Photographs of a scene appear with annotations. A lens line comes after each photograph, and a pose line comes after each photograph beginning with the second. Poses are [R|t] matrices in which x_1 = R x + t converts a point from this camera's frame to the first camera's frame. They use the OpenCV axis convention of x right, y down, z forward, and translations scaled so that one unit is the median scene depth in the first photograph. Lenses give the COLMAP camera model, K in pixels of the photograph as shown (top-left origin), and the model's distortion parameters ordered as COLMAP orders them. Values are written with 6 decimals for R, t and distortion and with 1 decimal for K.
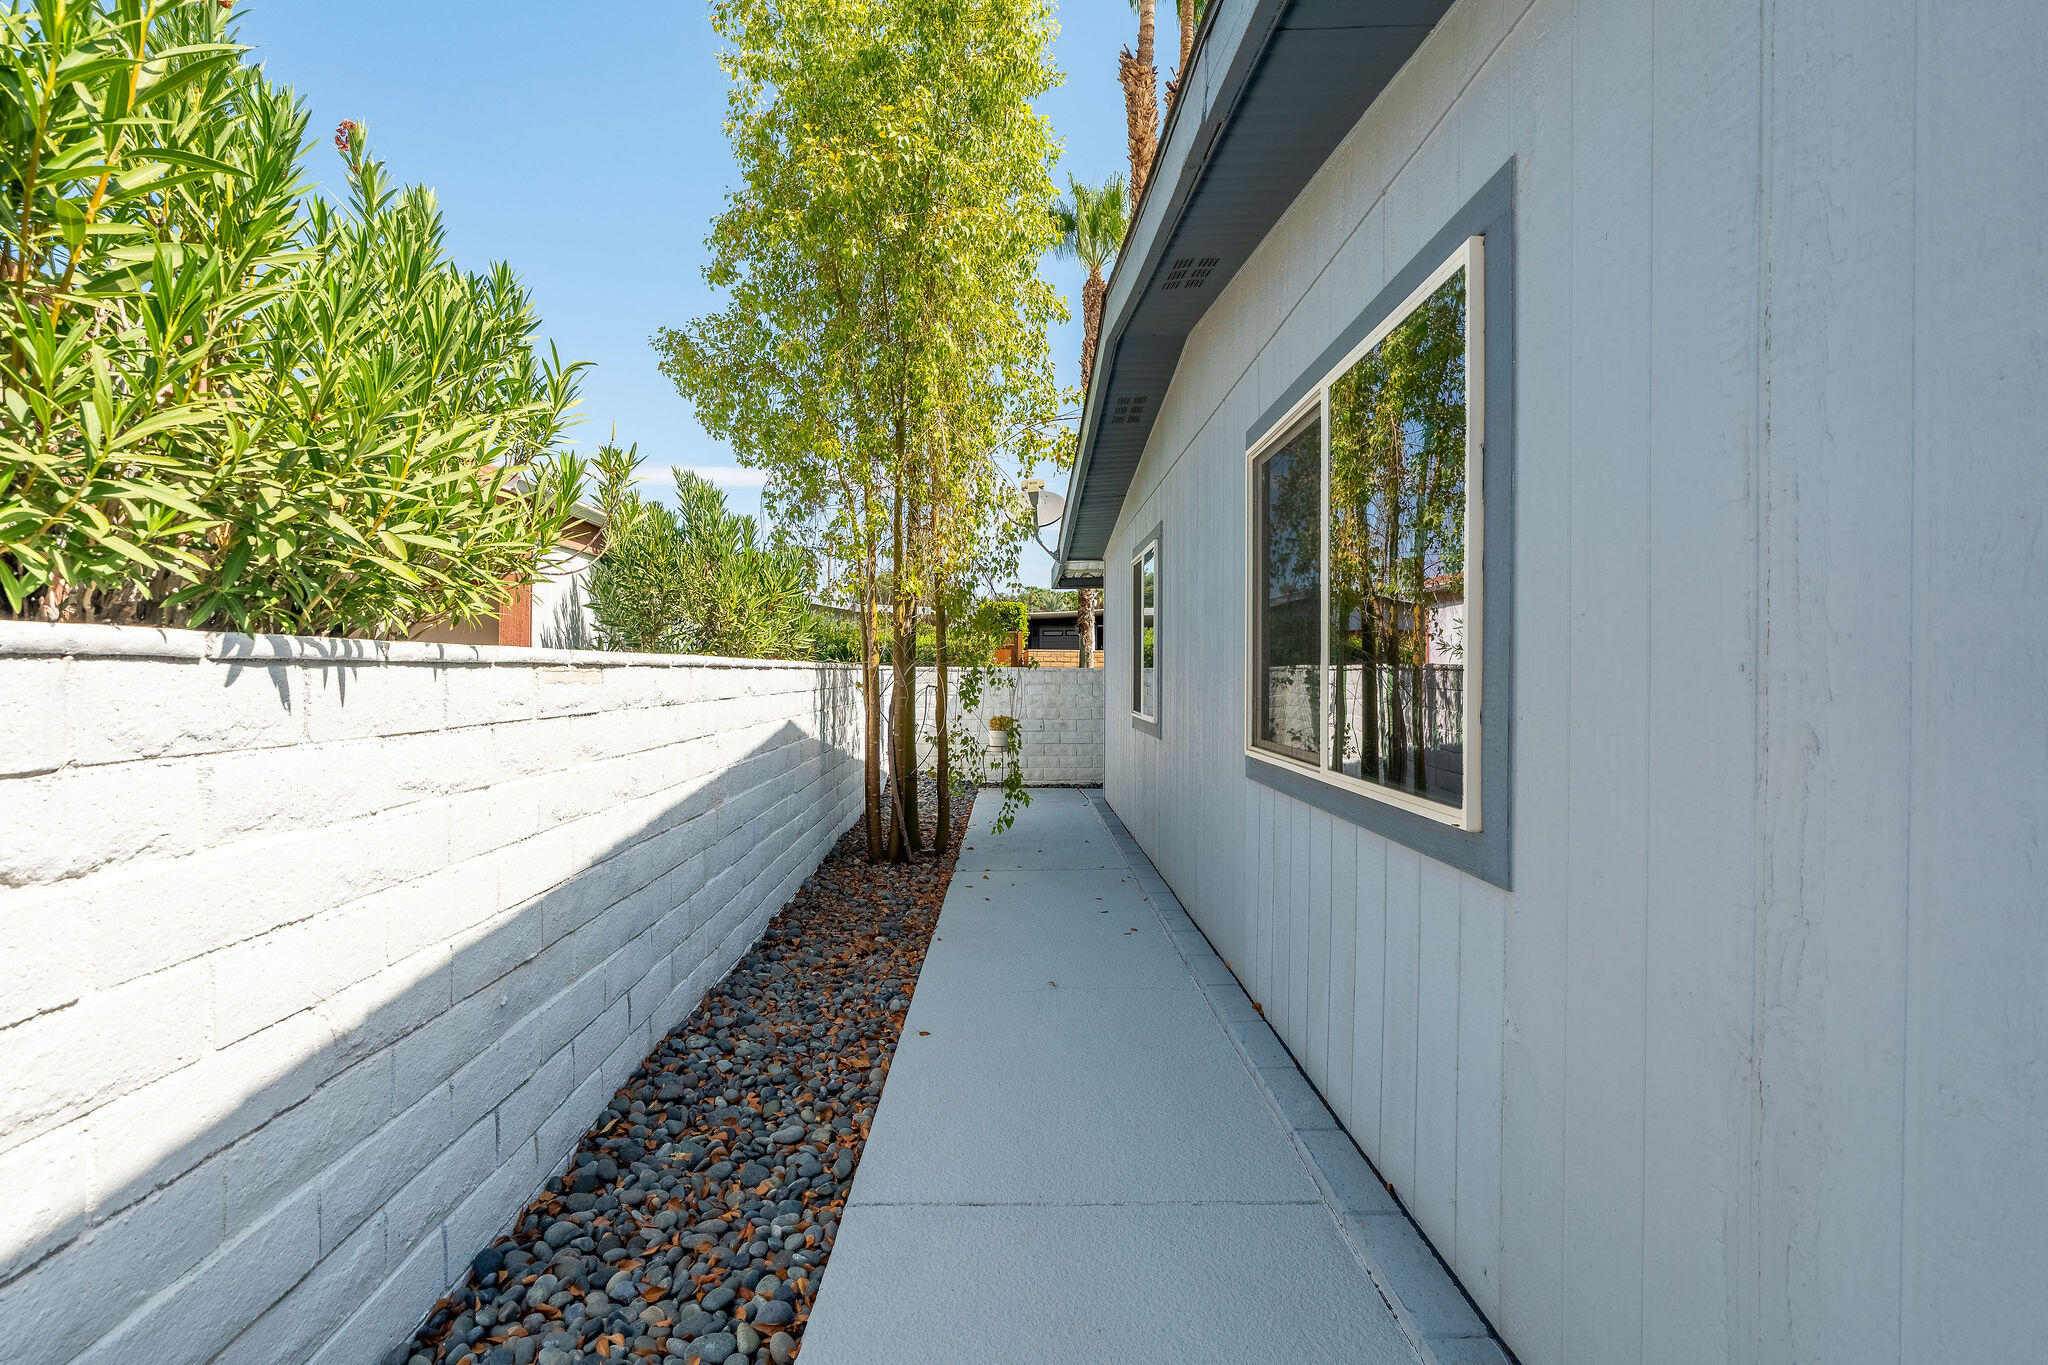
lens RADIAL K [[939.9, 0, 1023.0], [0, 939.9, 676.9], [0, 0, 1]] dist [-0.008764, -0.000184]
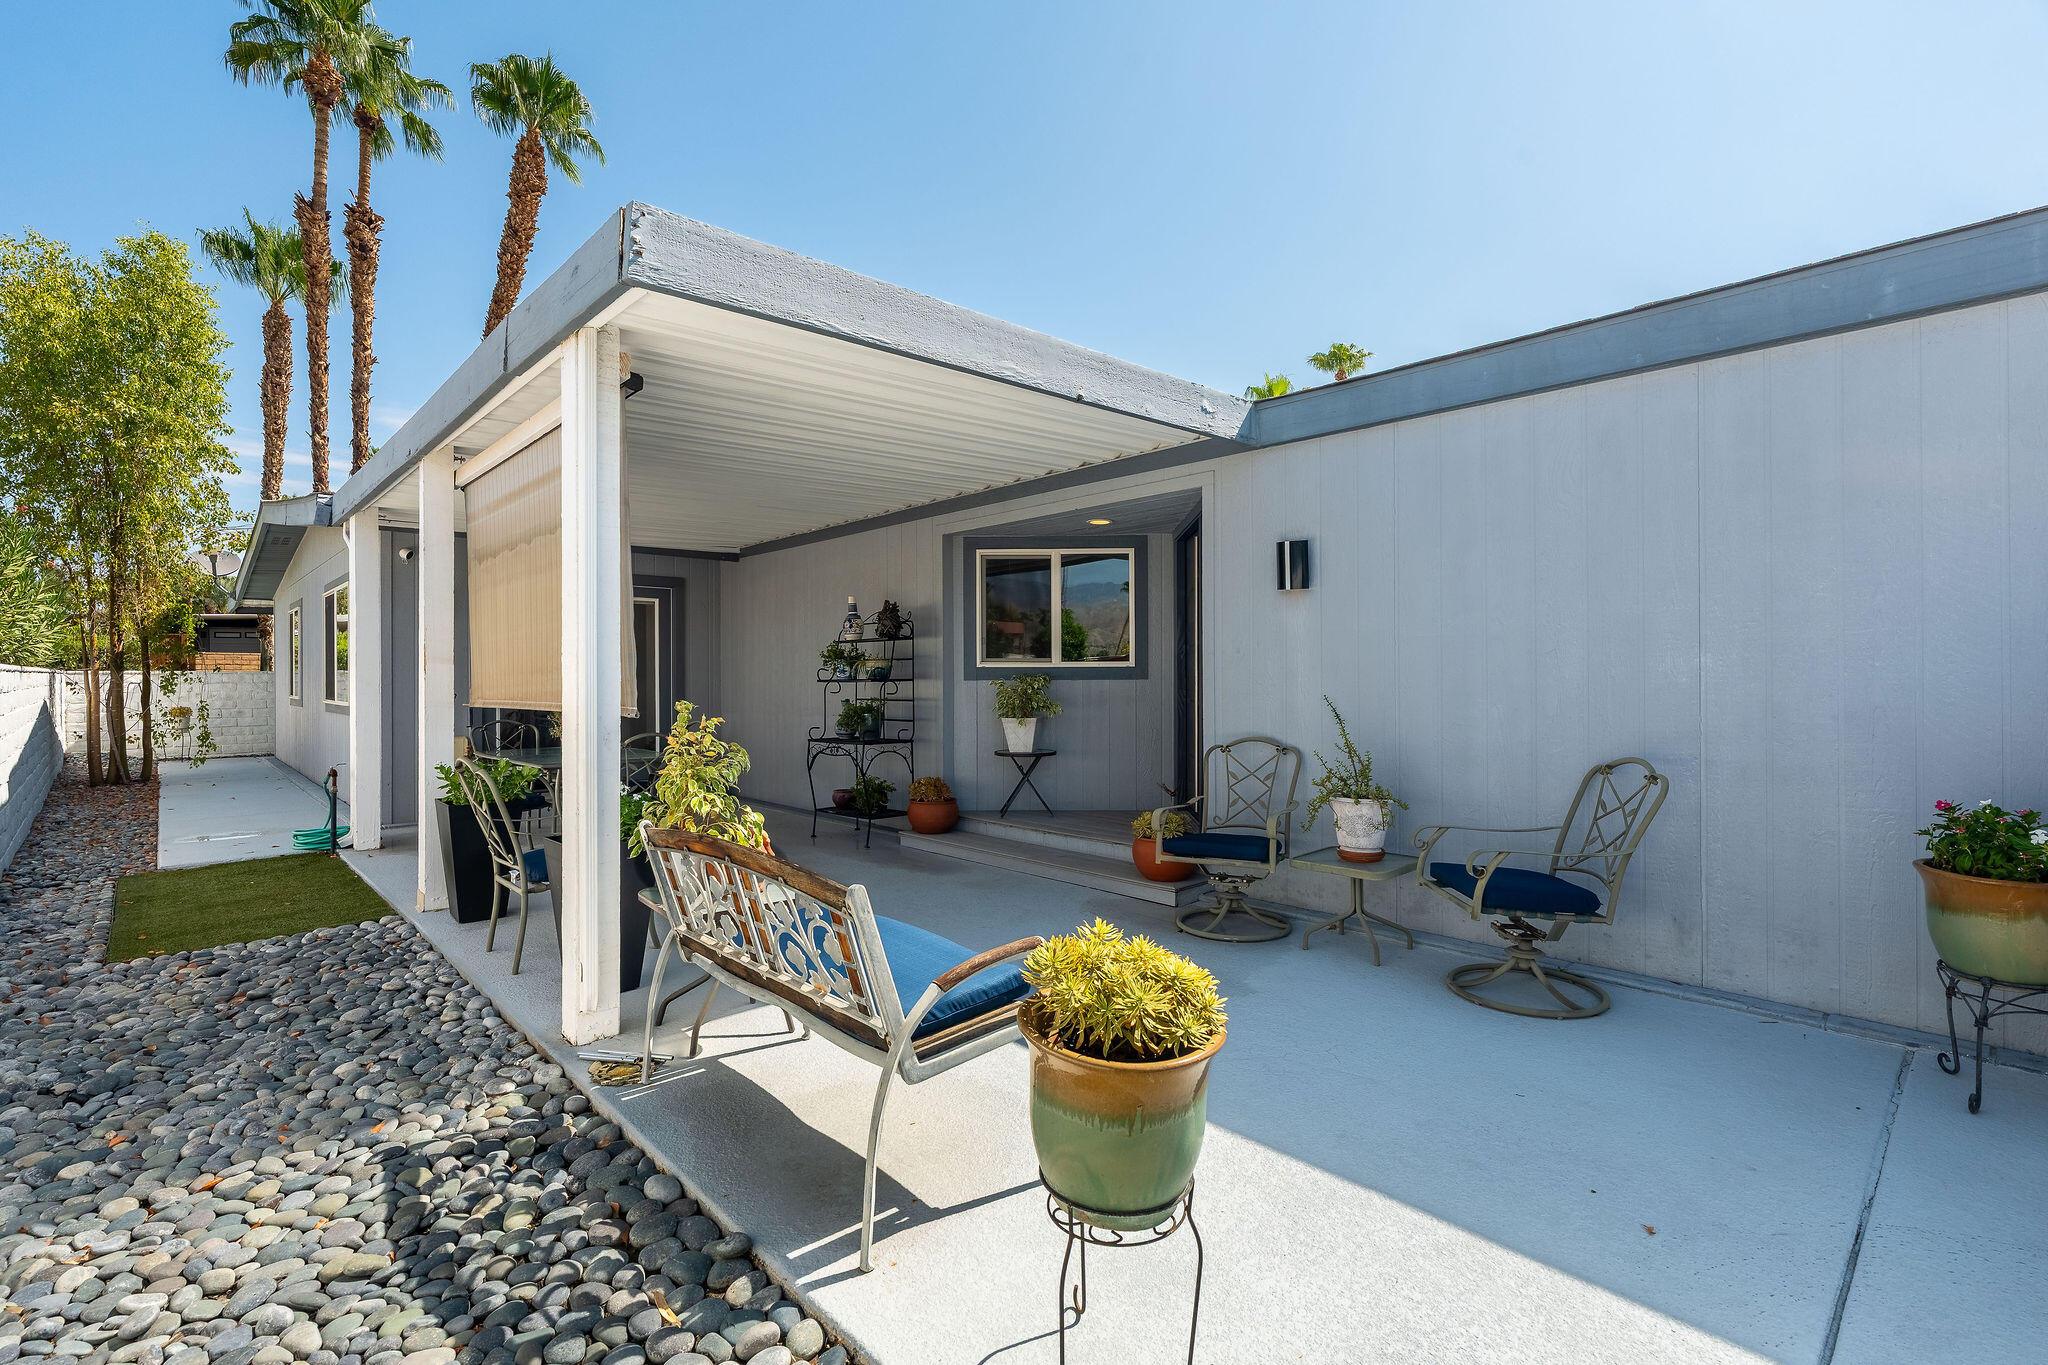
lens RADIAL K [[939.9, 0, 1026.2], [0, 939.9, 667.0], [0, 0, 1]] dist [-0.008764, -0.000184]
pose [[0.738169, -0.004993, 0.674598, -0.046466], [0.011606, 0.999919, -0.005298, 0.008282], [-0.674517, 0.011740, 0.738166, -1.221281]]
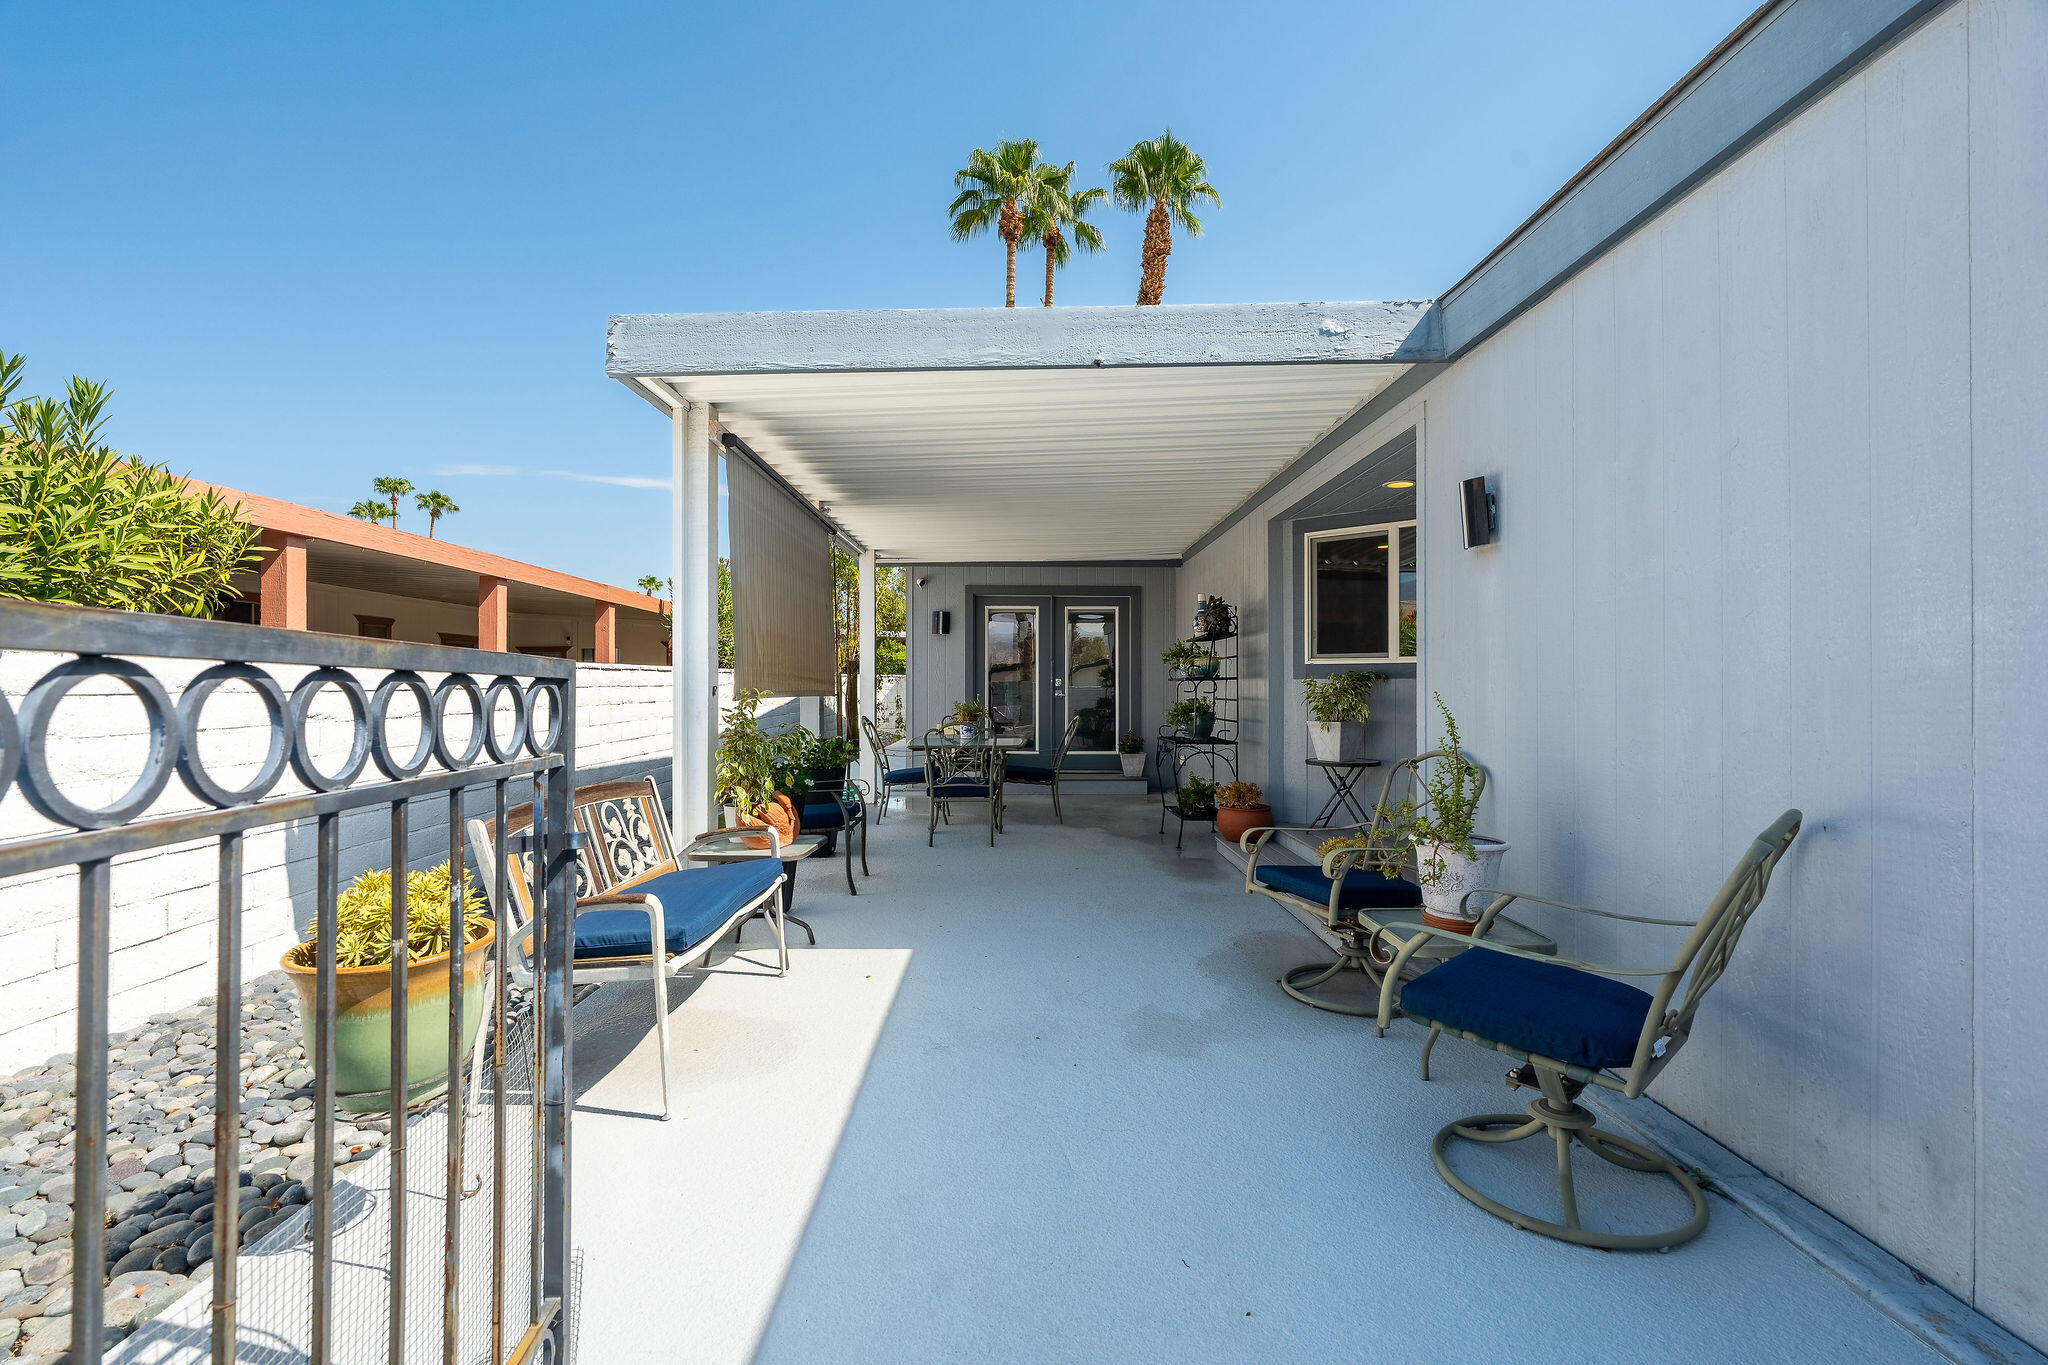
lens RADIAL K [[939.9, 0, 1030.6], [0, 939.9, 669.9], [0, 0, 1]] dist [-0.008764, -0.000184]
pose [[0.999691, -0.007818, -0.023601, 0.353888], [0.007380, 0.999800, -0.018589, 0.022787], [0.023741, 0.018409, 0.999549, -1.349098]]
